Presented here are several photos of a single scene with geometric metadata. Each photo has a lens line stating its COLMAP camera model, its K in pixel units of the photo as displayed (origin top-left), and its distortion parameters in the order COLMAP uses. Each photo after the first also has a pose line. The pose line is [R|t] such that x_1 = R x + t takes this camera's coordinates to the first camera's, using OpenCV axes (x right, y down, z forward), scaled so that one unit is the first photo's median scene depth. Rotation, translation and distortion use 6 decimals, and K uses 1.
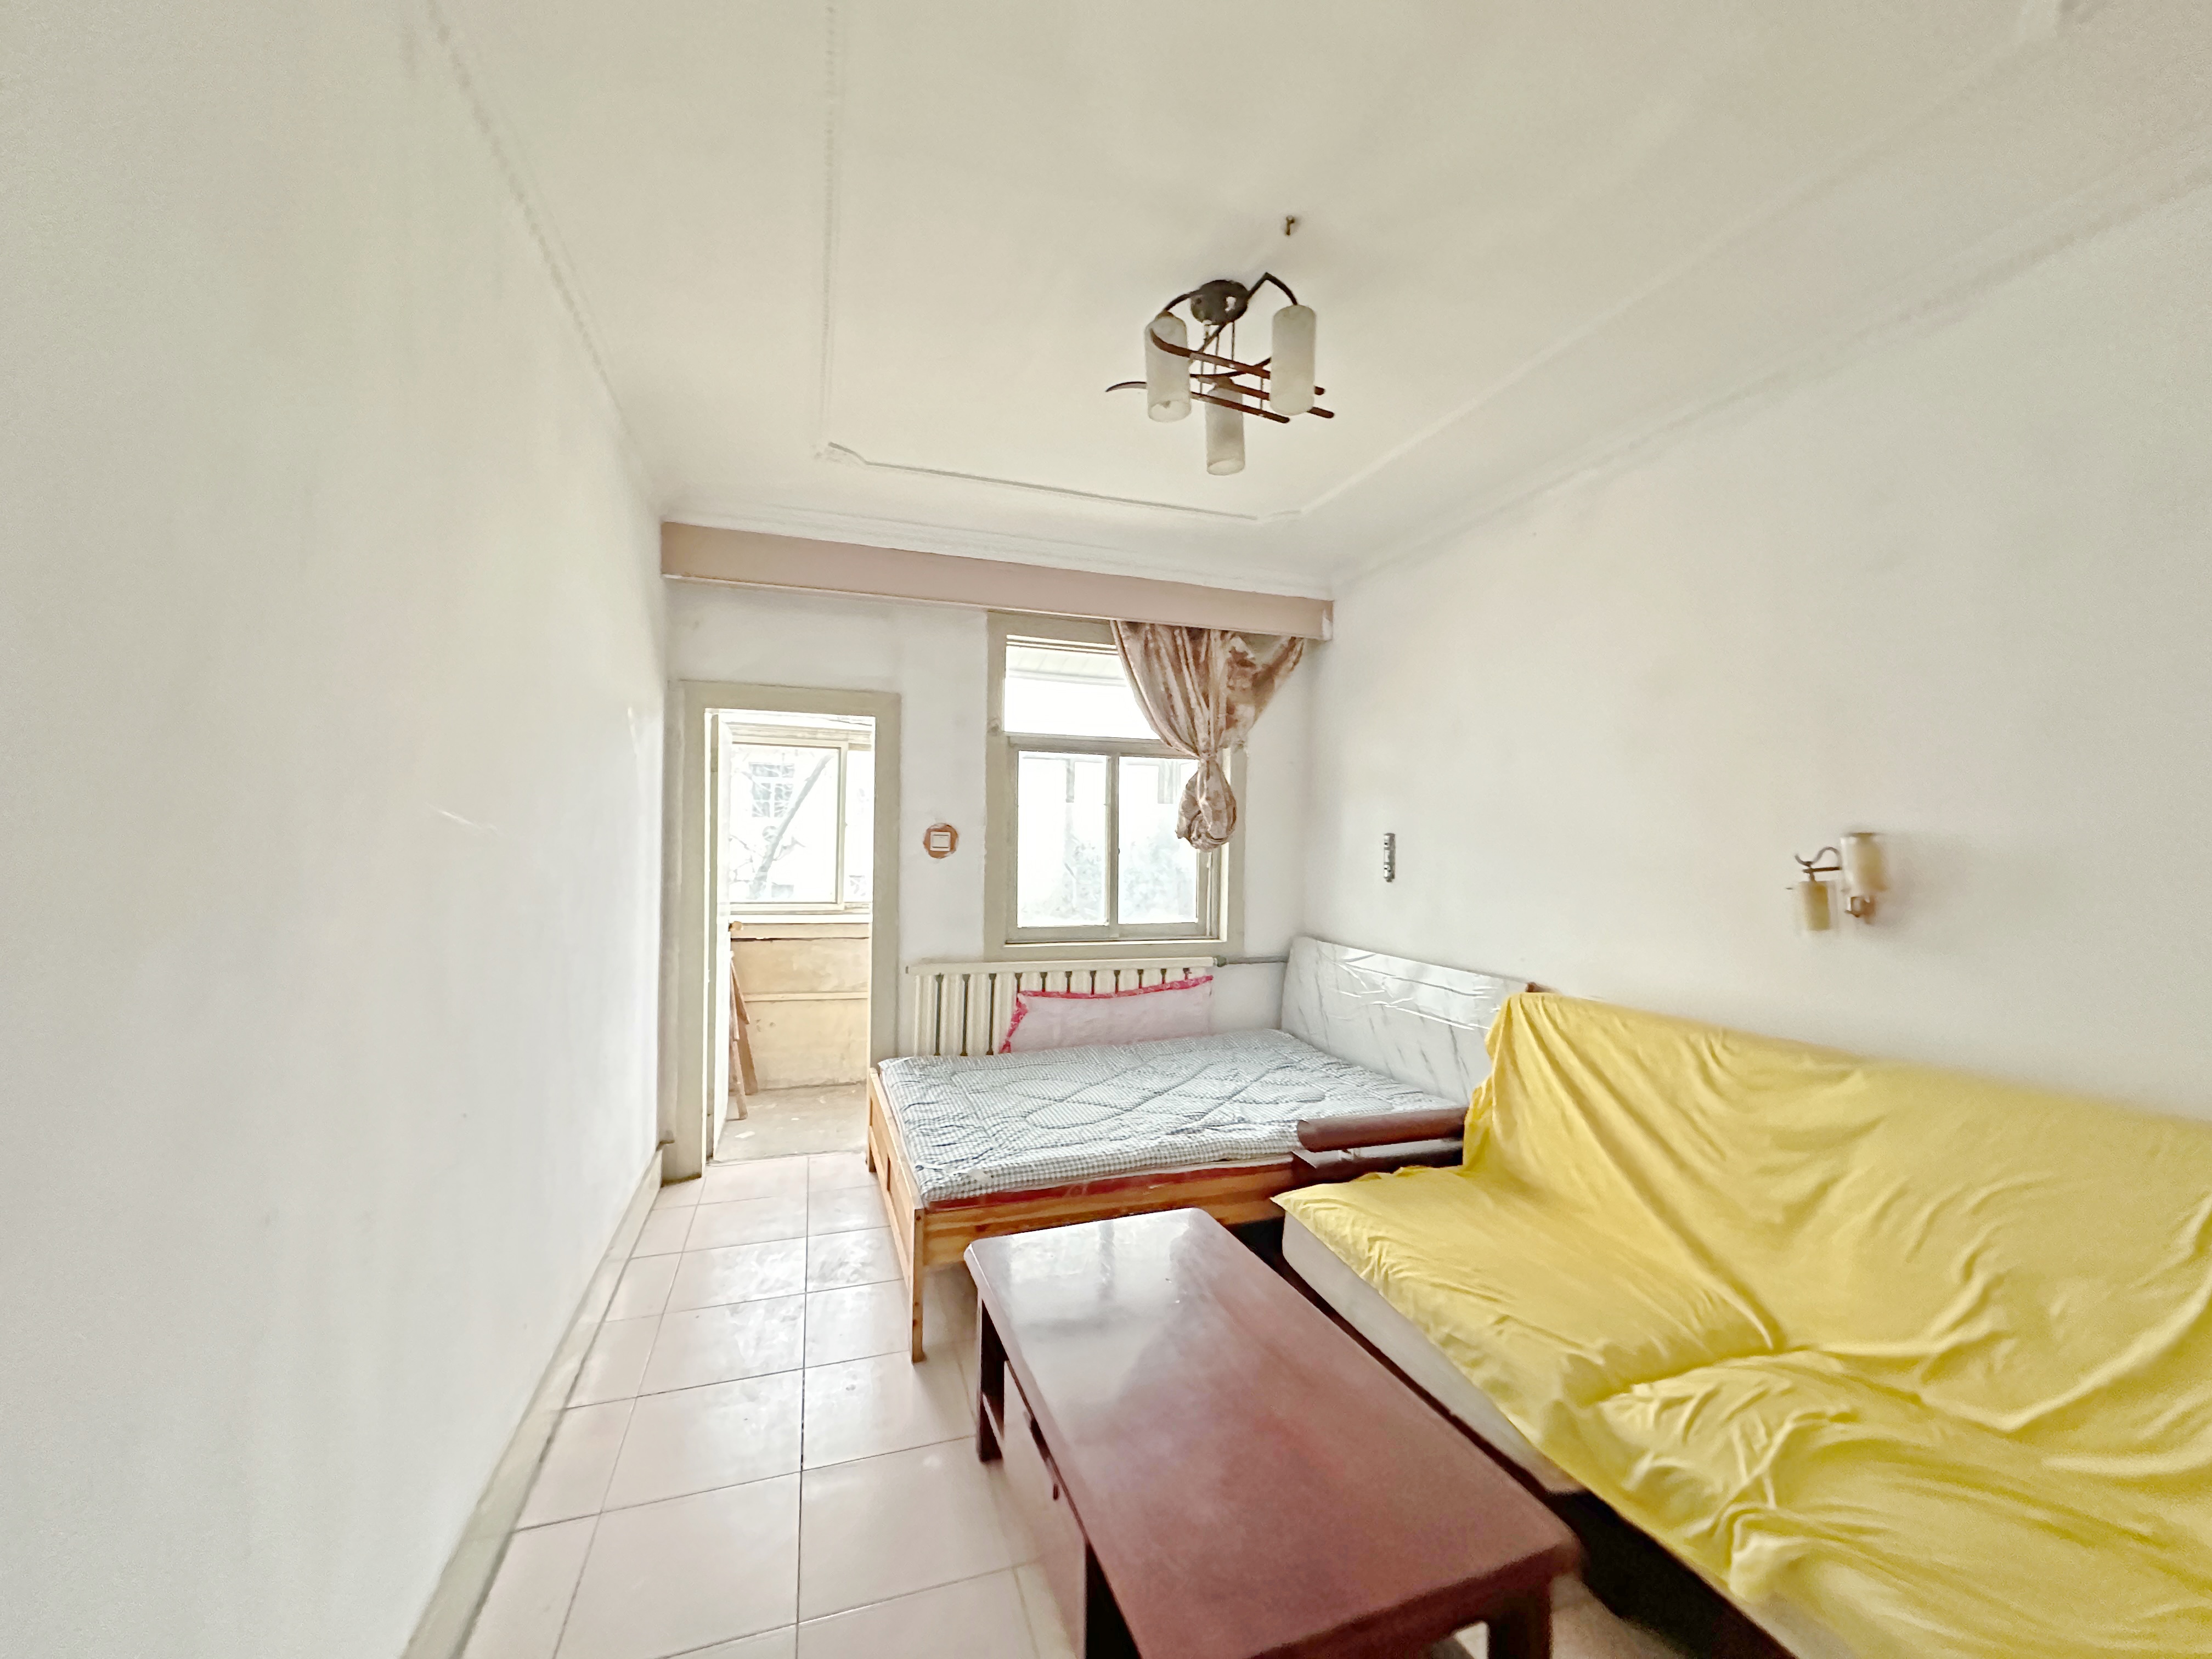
lens RADIAL K [[874.8, 0, 1108.6], [0, 874.8, 830.0], [0, 0, 1]] dist [0.001142, 0.000037]
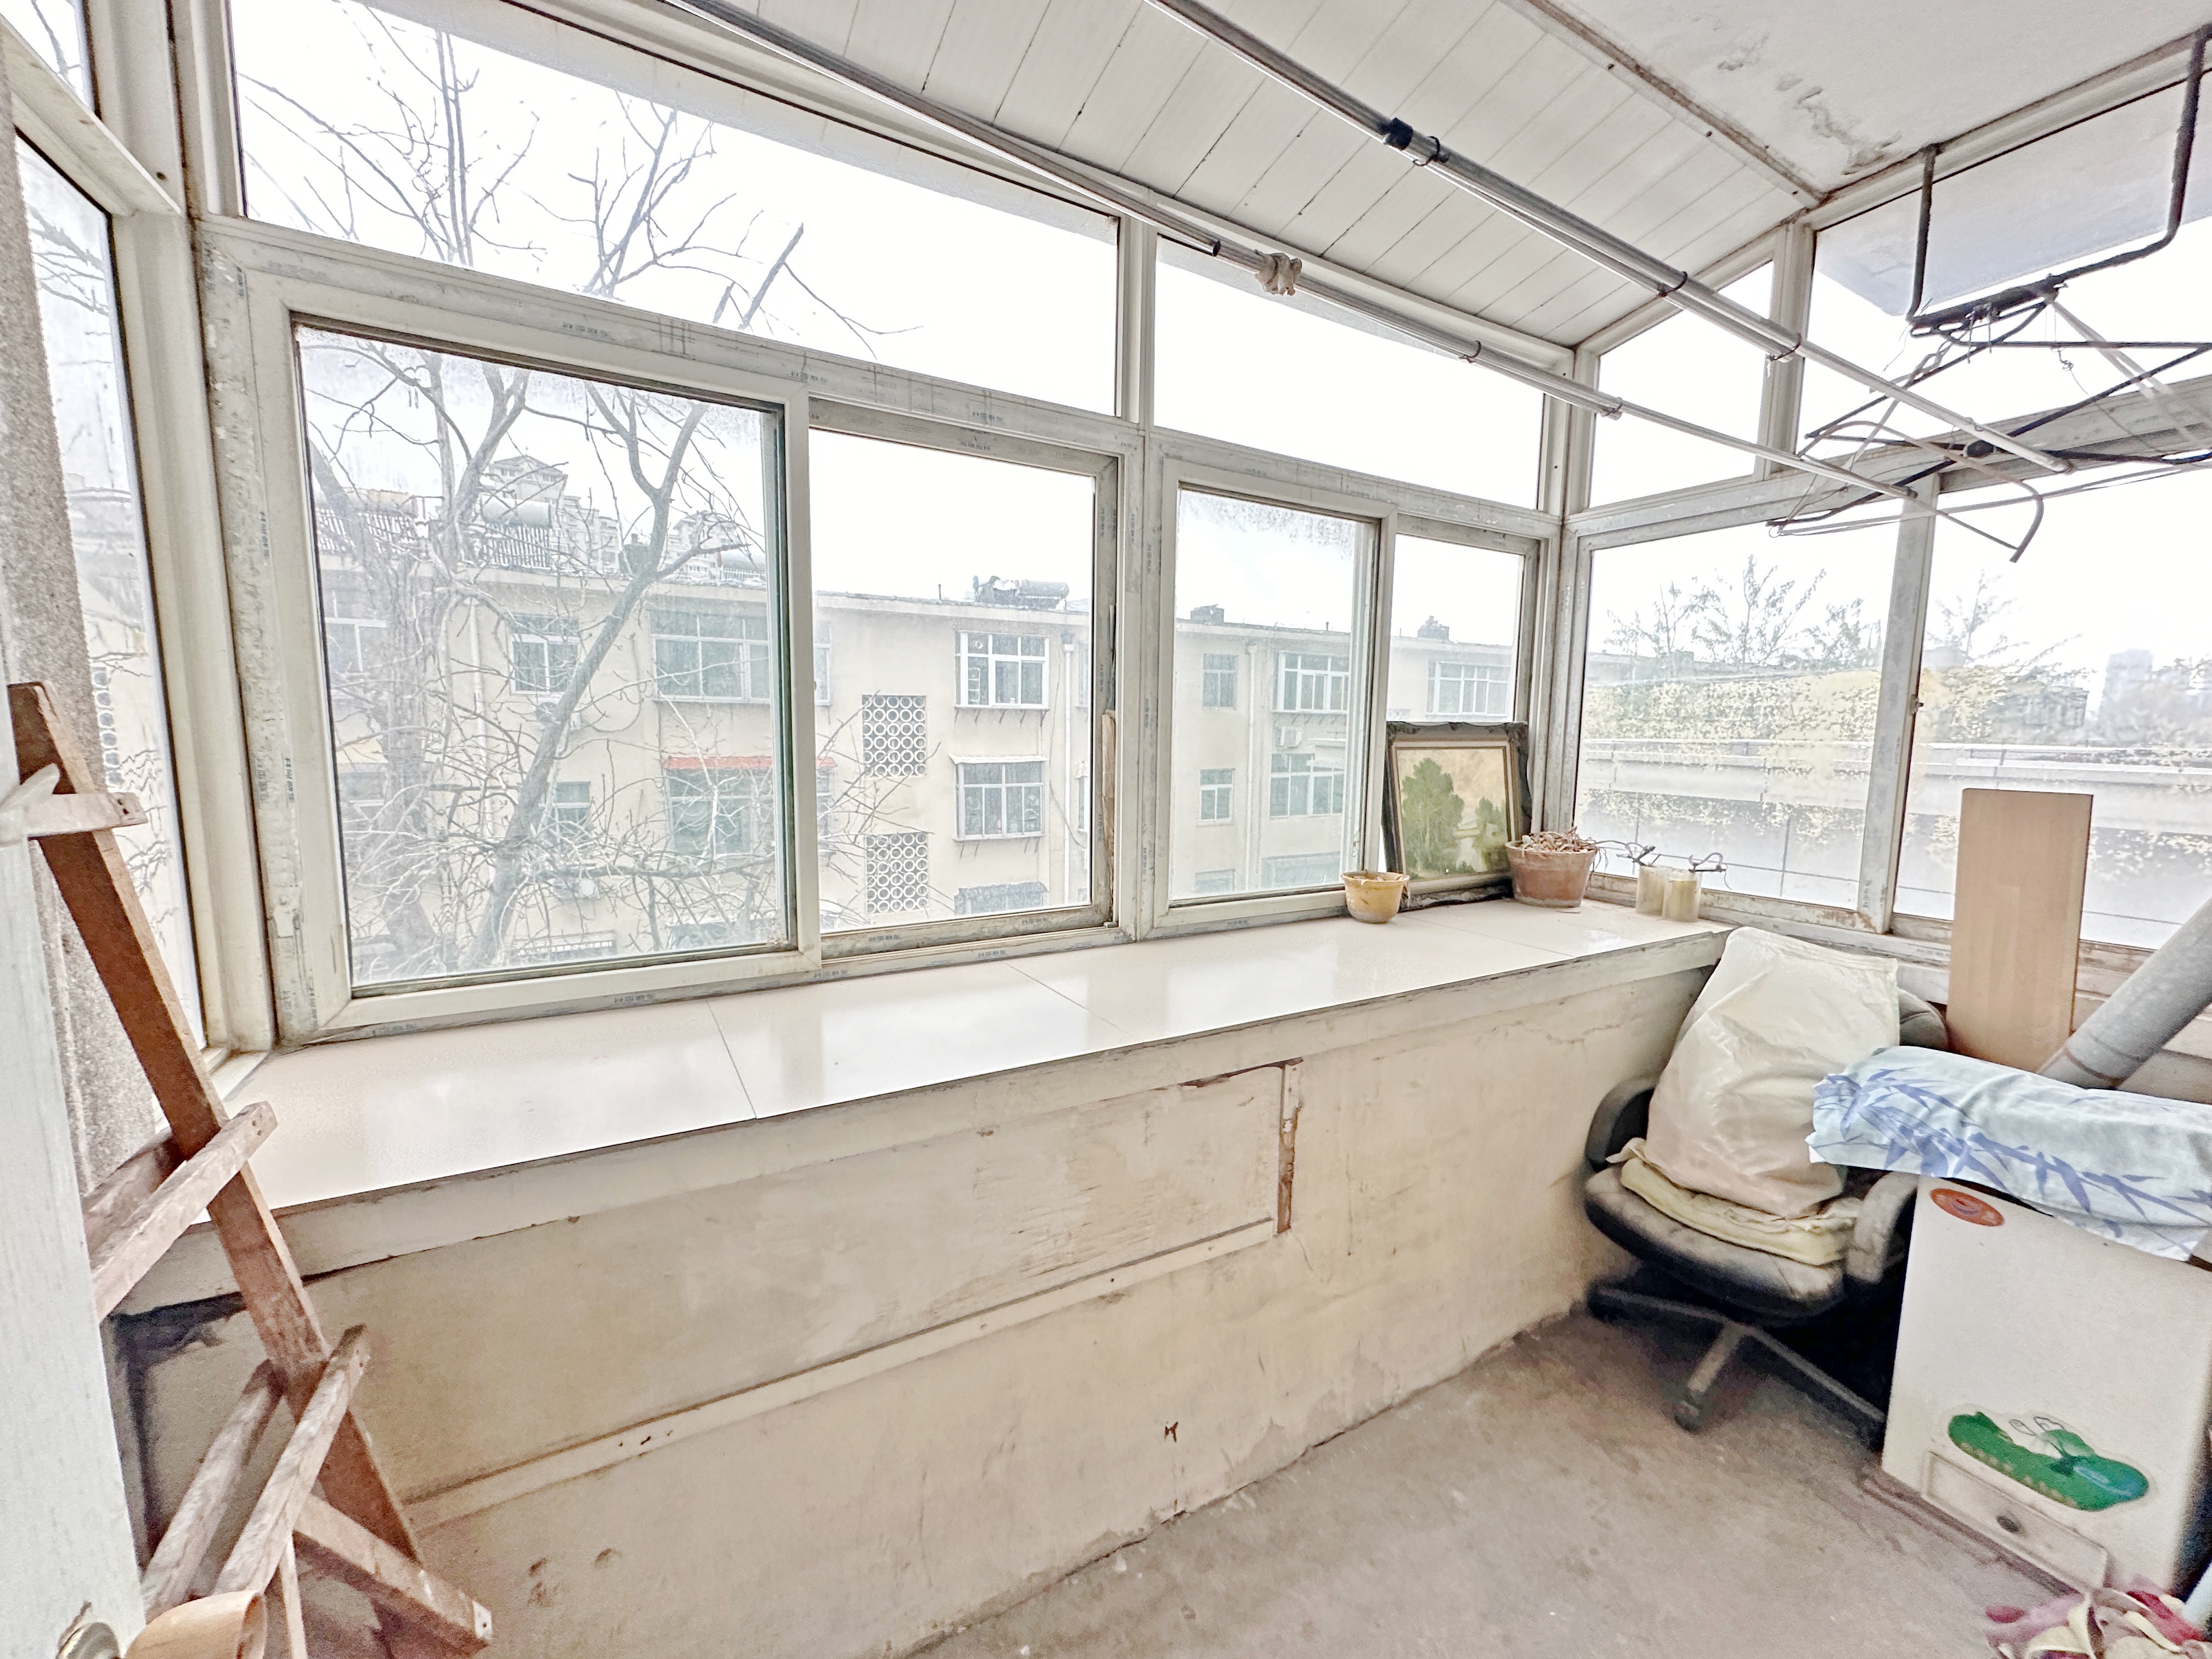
lens RADIAL K [[874.8, 0, 1102.9], [0, 874.8, 832.2], [0, 0, 1]] dist [0.001142, 0.000037]
pose [[0.981849, -0.023373, 0.188221, -0.382179], [-0.002285, 0.990848, 0.134960, 0.003728], [-0.189653, -0.132941, 0.972810, 1.006827]]
